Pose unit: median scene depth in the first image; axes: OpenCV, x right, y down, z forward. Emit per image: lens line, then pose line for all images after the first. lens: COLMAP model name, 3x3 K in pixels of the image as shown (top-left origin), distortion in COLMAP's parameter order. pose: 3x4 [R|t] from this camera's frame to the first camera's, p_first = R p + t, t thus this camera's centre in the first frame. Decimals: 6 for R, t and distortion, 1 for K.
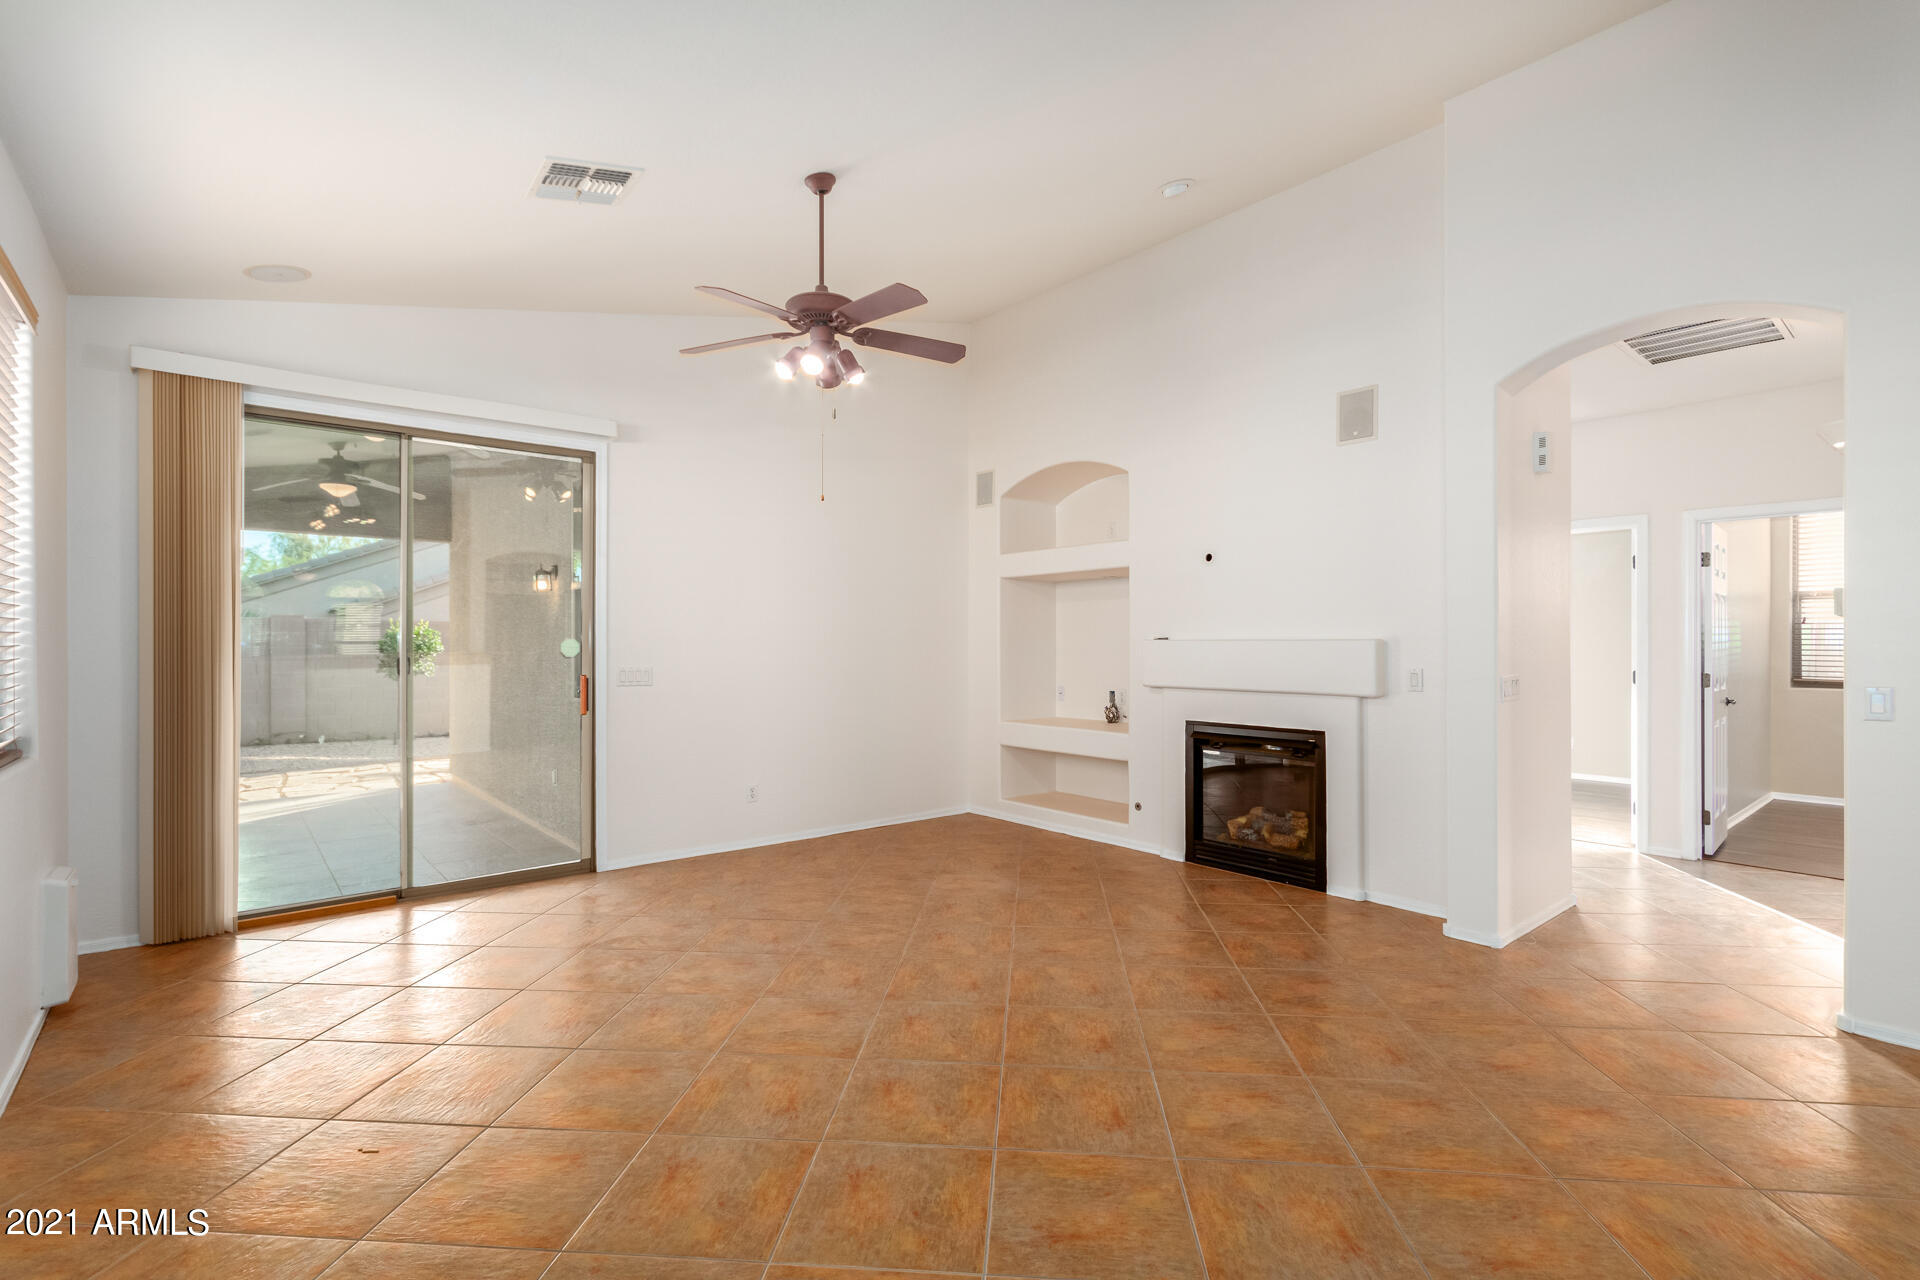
lens RADIAL K [[897.0, 0, 964.3], [0, 897.0, 642.4], [0, 0, 1]] dist [-0.002522, -0.000304]
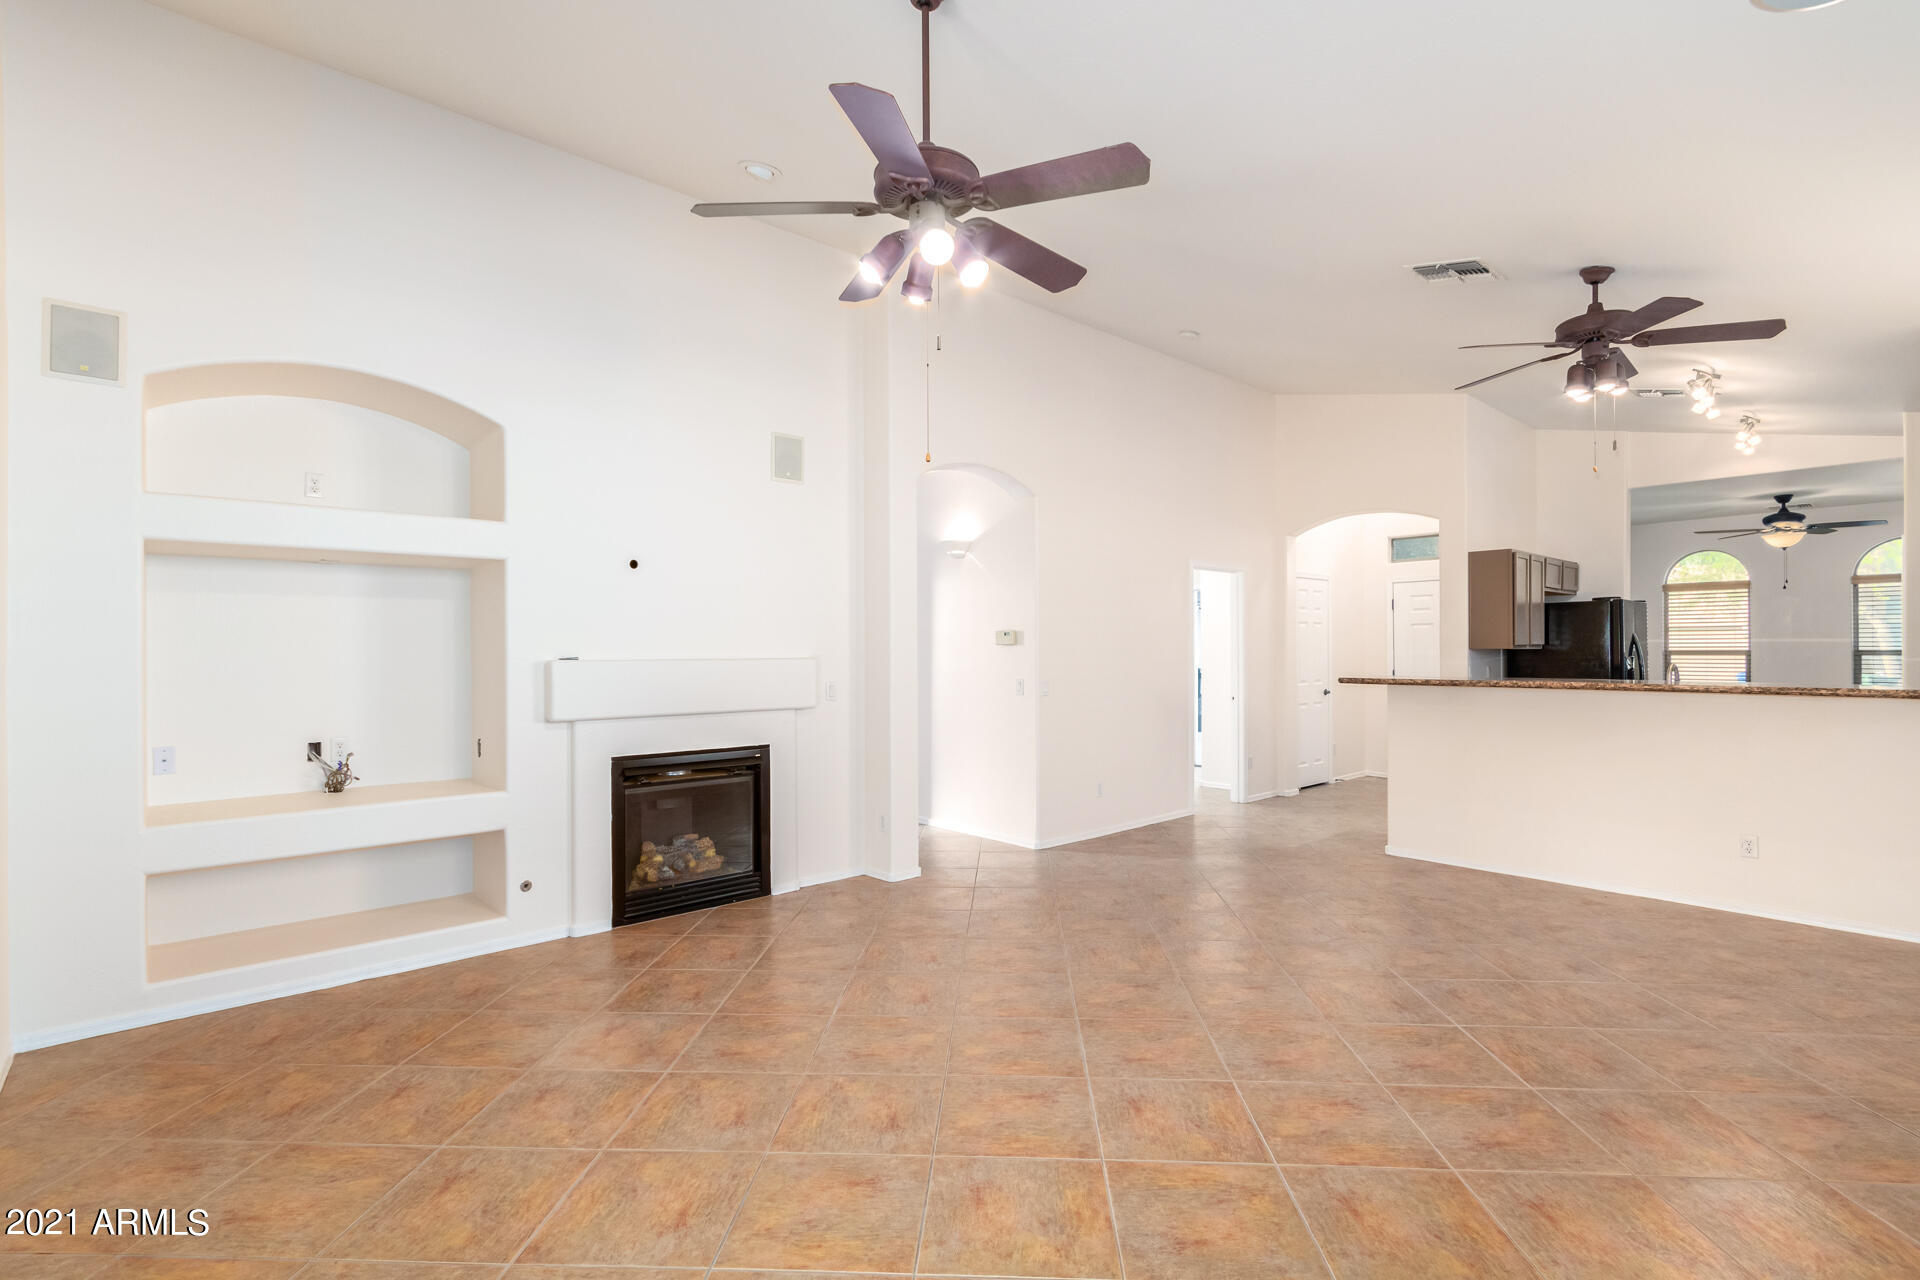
lens RADIAL K [[897.0, 0, 963.8], [0, 897.0, 643.2], [0, 0, 1]] dist [-0.002522, -0.000304]
pose [[-0.041660, 0.010453, 0.999077, -0.657388], [0.002869, 0.999942, -0.010343, -0.009285], [-0.999128, 0.002435, -0.041687, 0.789828]]
